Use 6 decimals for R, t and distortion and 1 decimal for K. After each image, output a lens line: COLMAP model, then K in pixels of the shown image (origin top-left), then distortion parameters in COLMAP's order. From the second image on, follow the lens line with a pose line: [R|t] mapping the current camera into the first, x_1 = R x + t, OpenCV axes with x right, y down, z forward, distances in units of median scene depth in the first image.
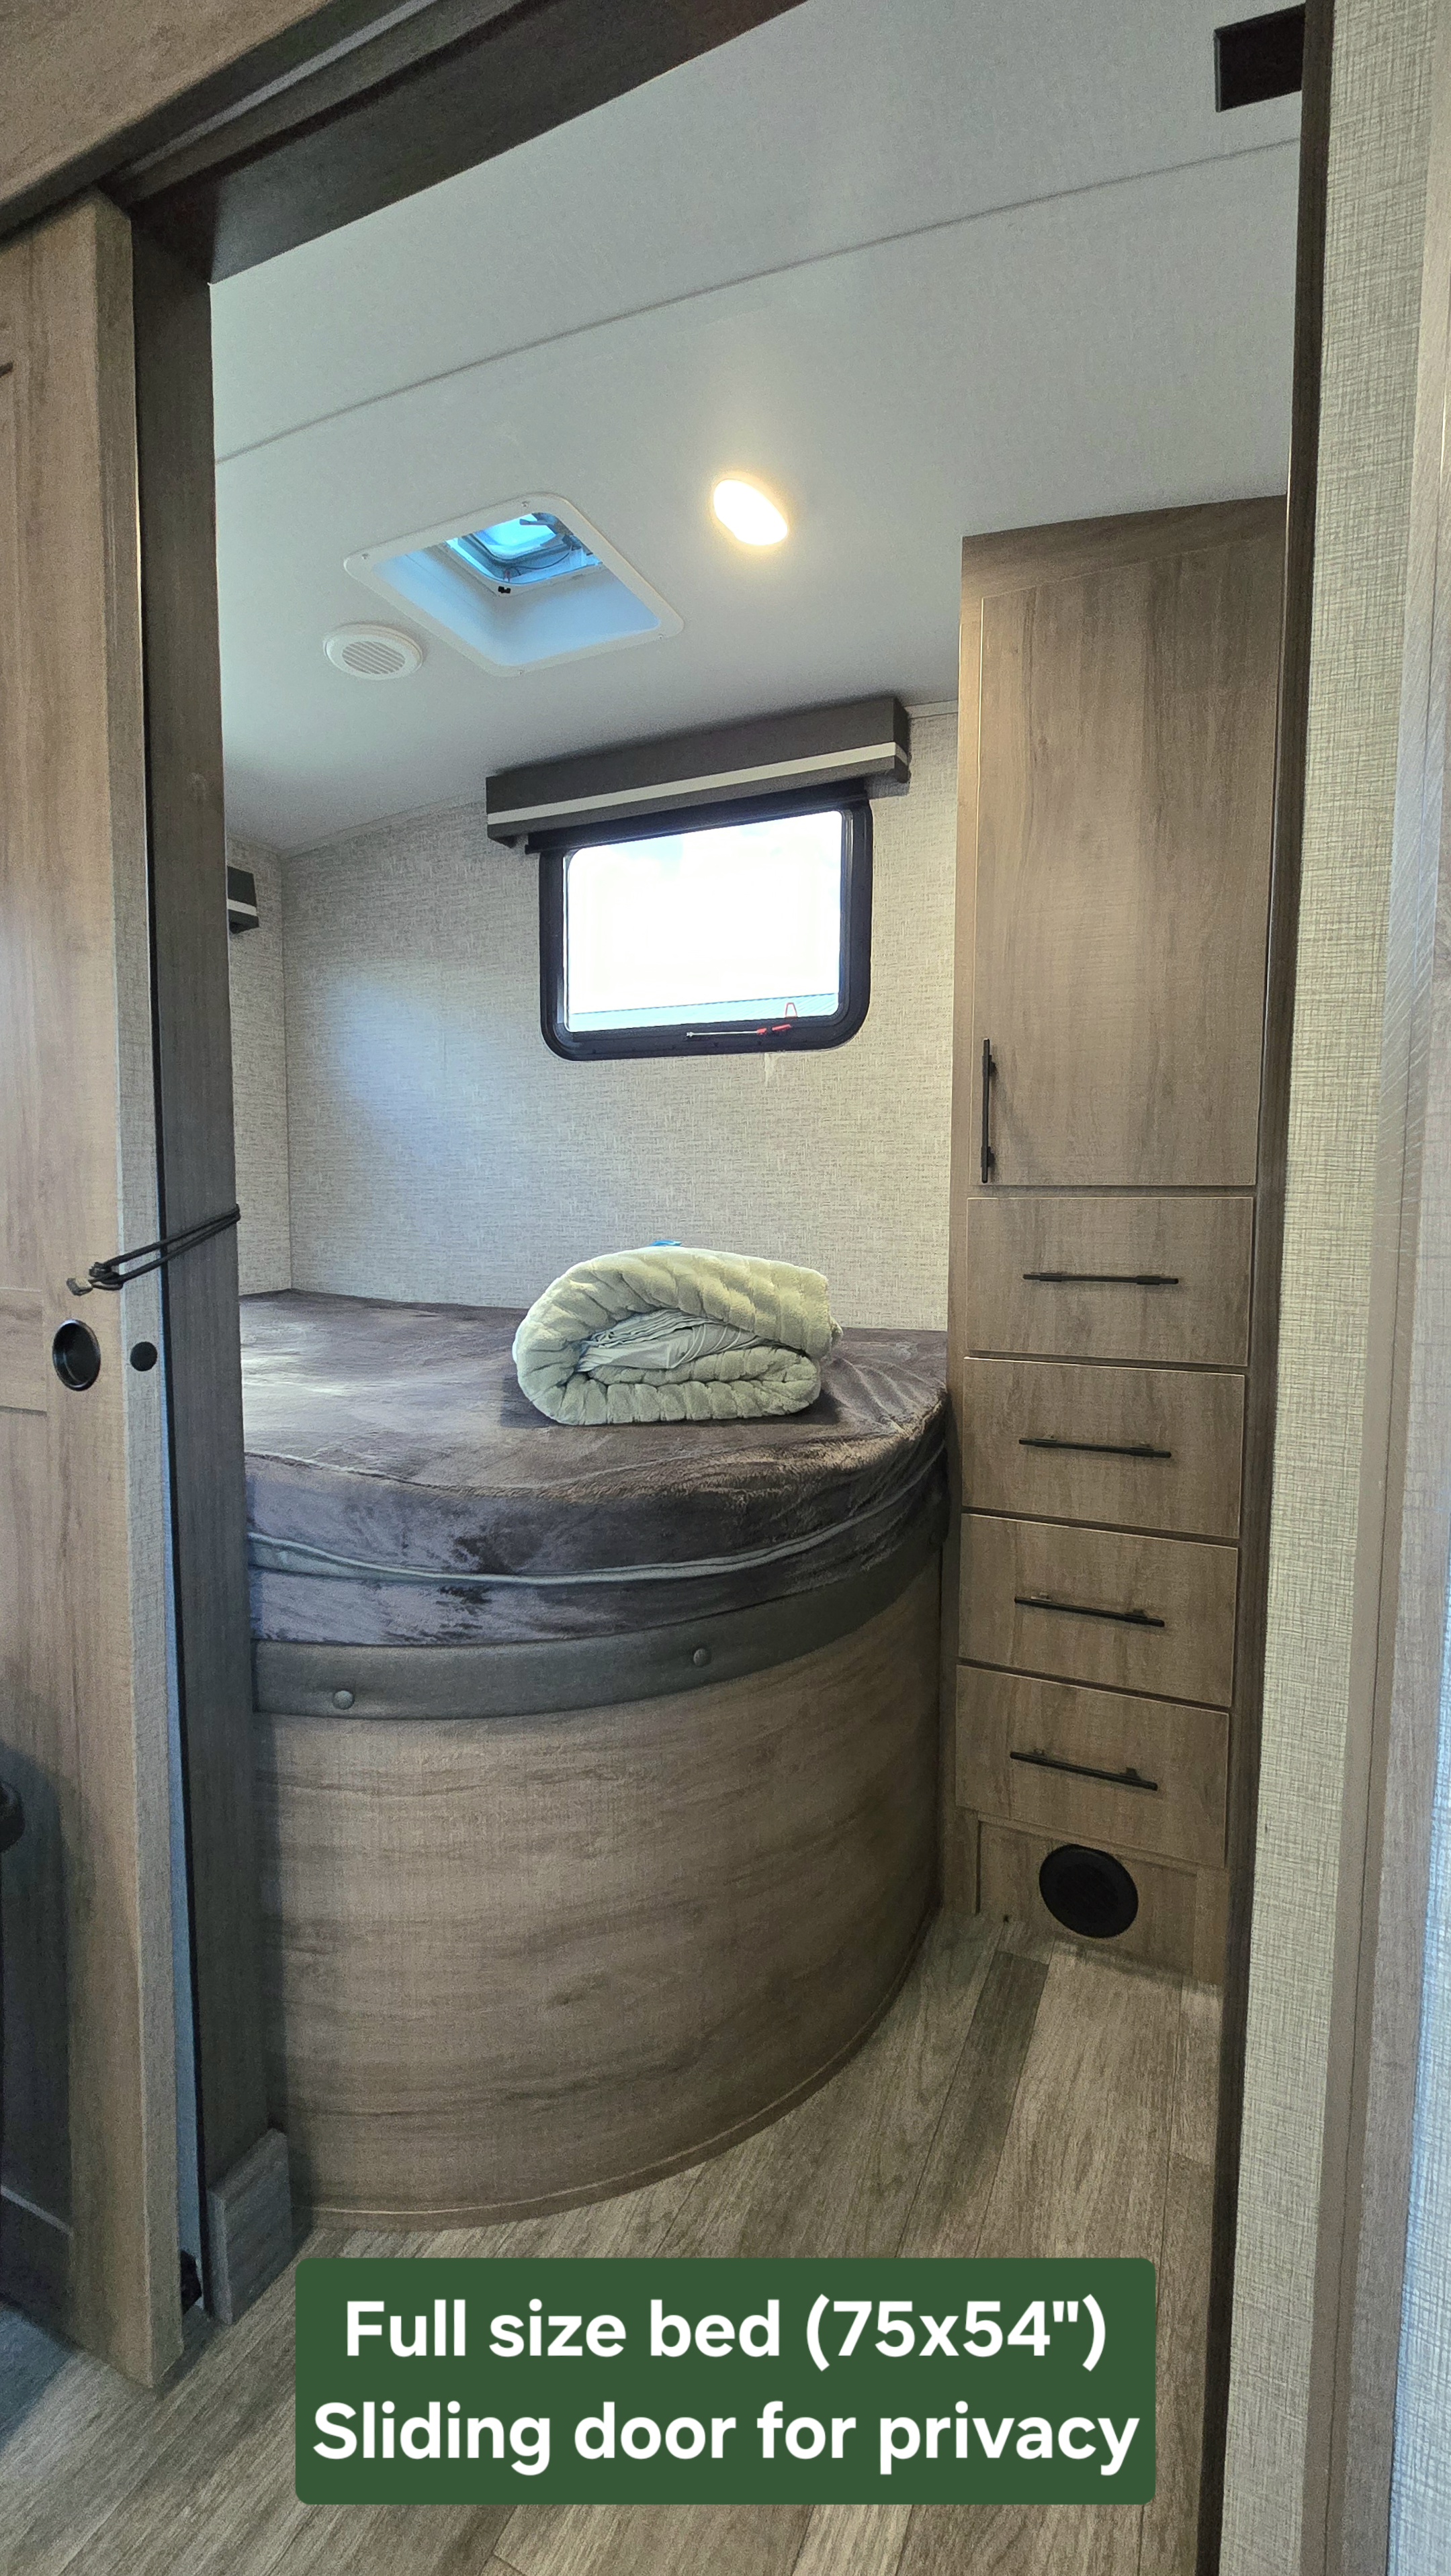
lens RADIAL K [[1097.3, 0, 725.5], [0, 1097.3, 1288.0], [0, 0, 1]] dist [-0.001239, -0.000105]
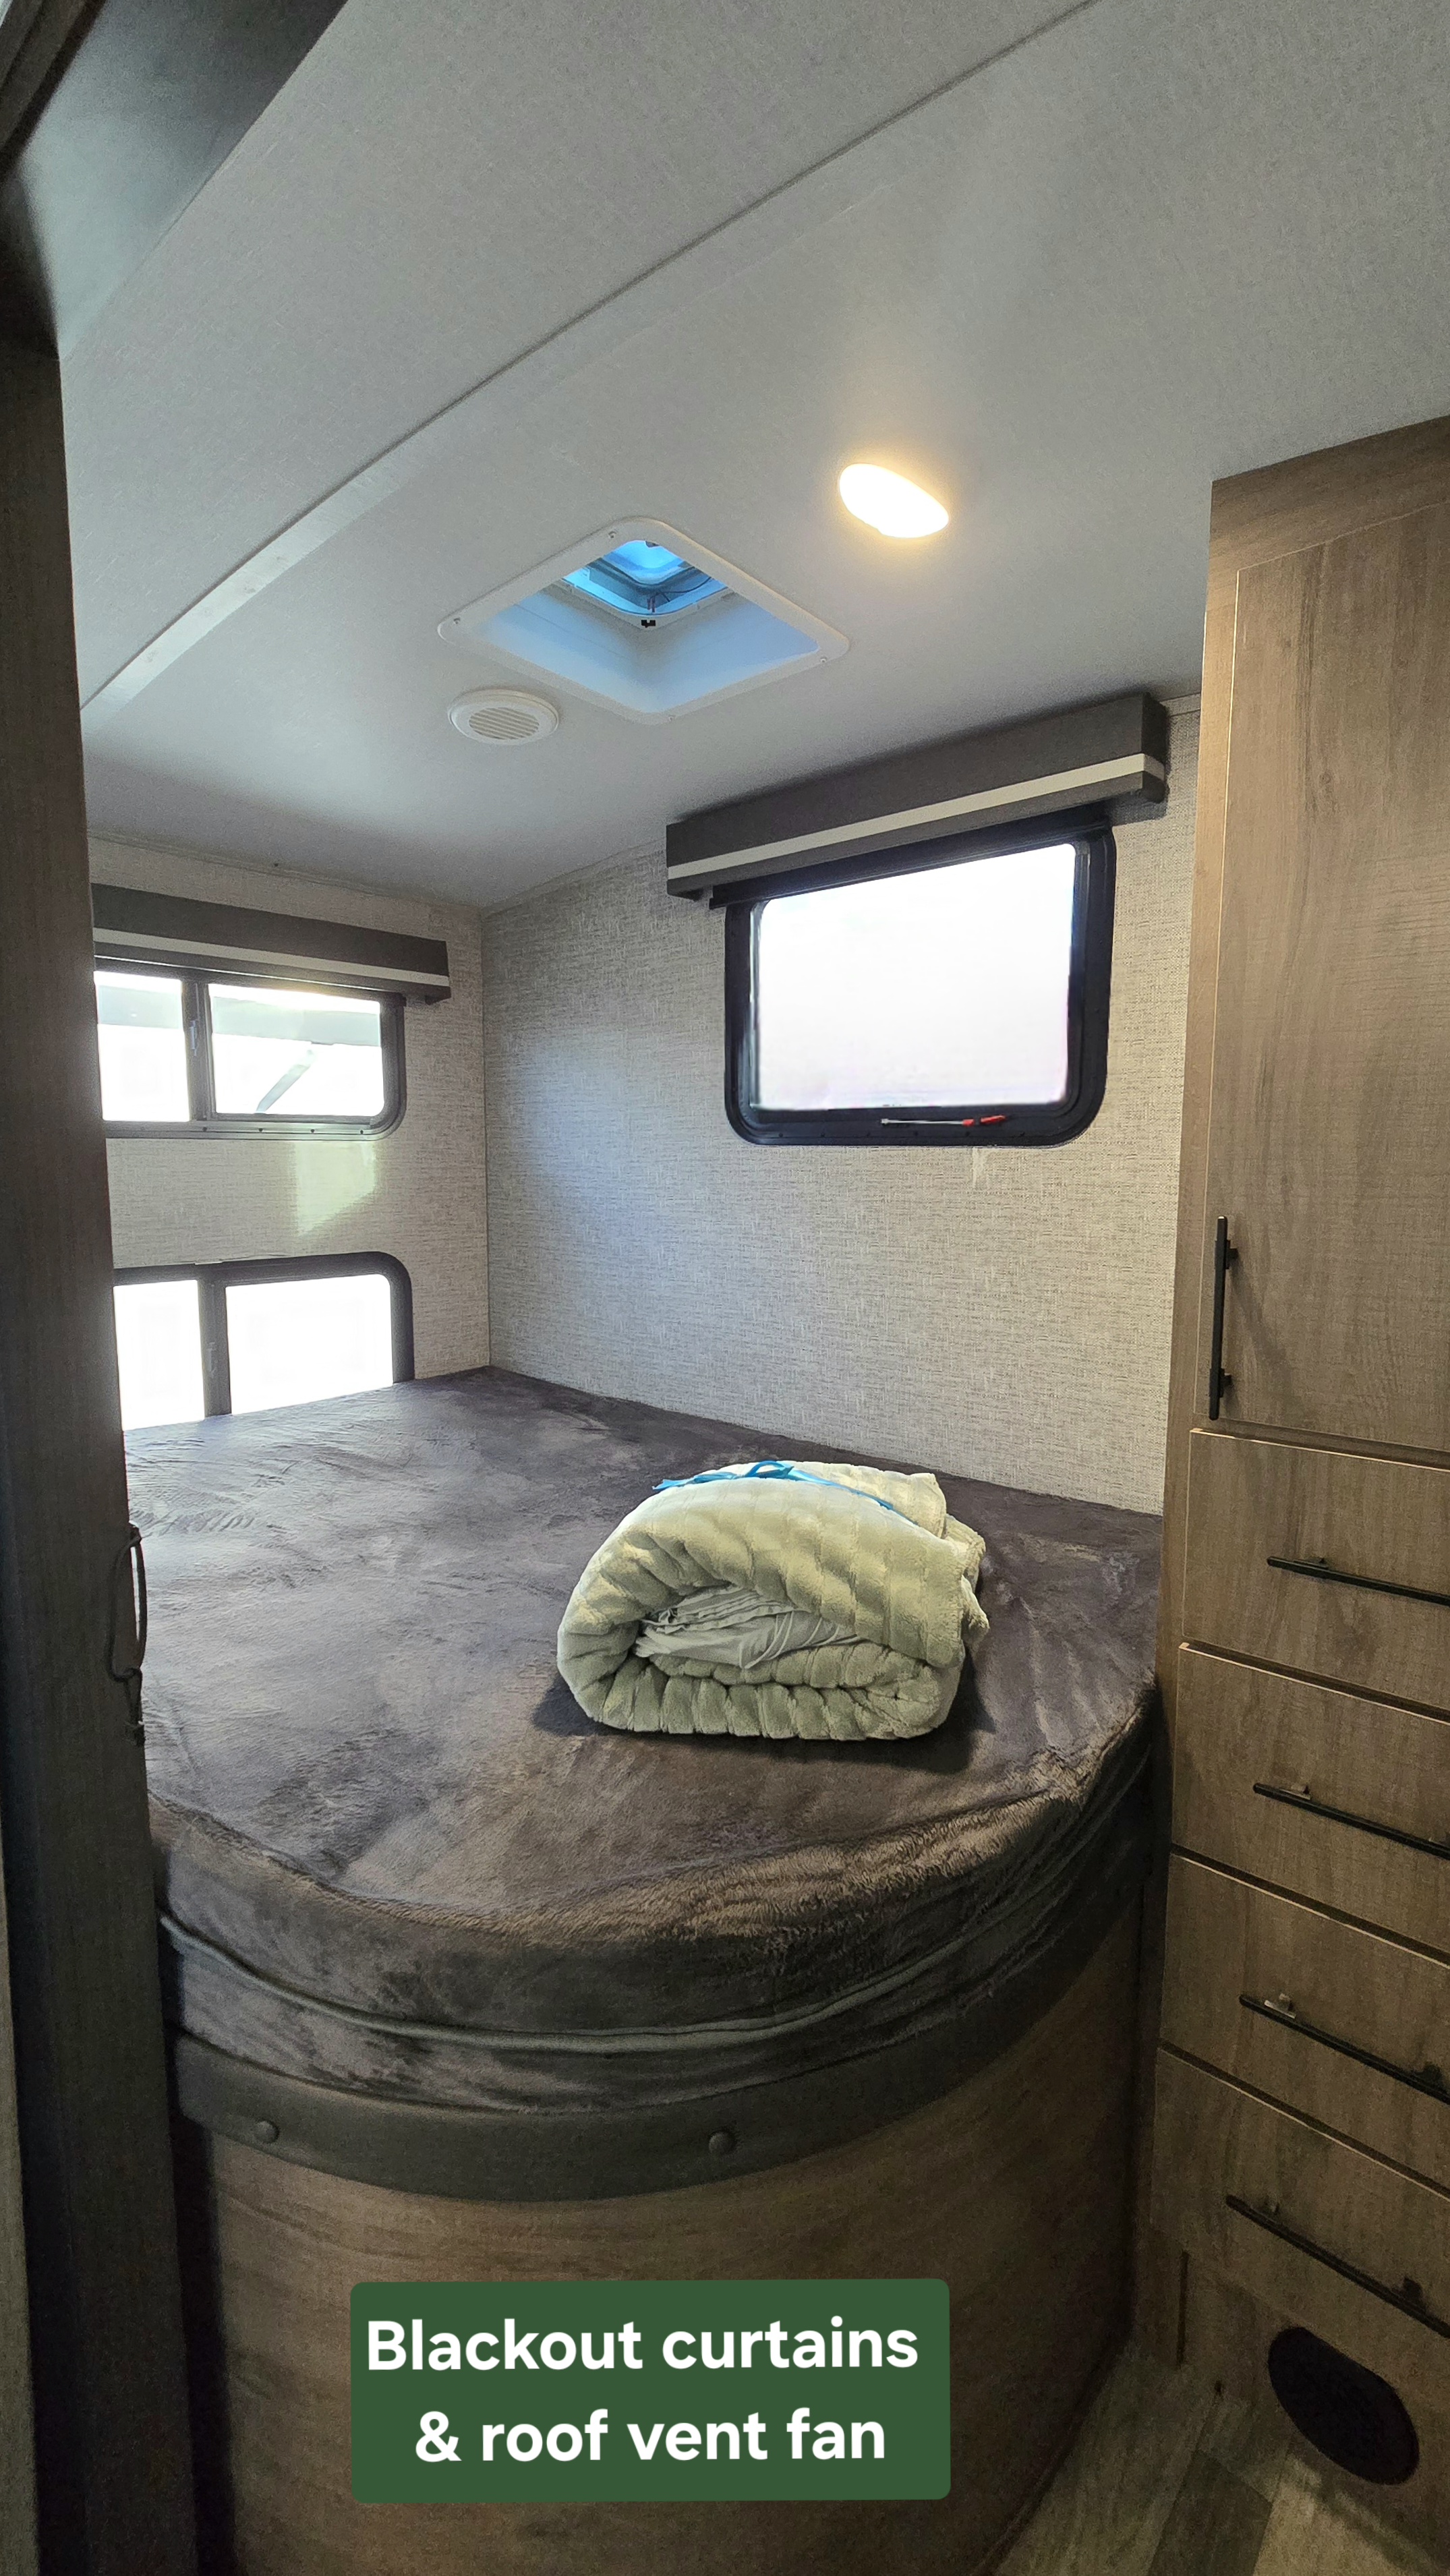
lens RADIAL K [[1097.2, 0, 725.0], [0, 1097.2, 1288.0], [0, 0, 1]] dist [-0.001239, -0.000105]
pose [[0.961010, 0.029881, -0.274895, 0.126381], [-0.020643, 0.999123, 0.036437, -0.199539], [0.275742, -0.029342, 0.960784, 0.242432]]
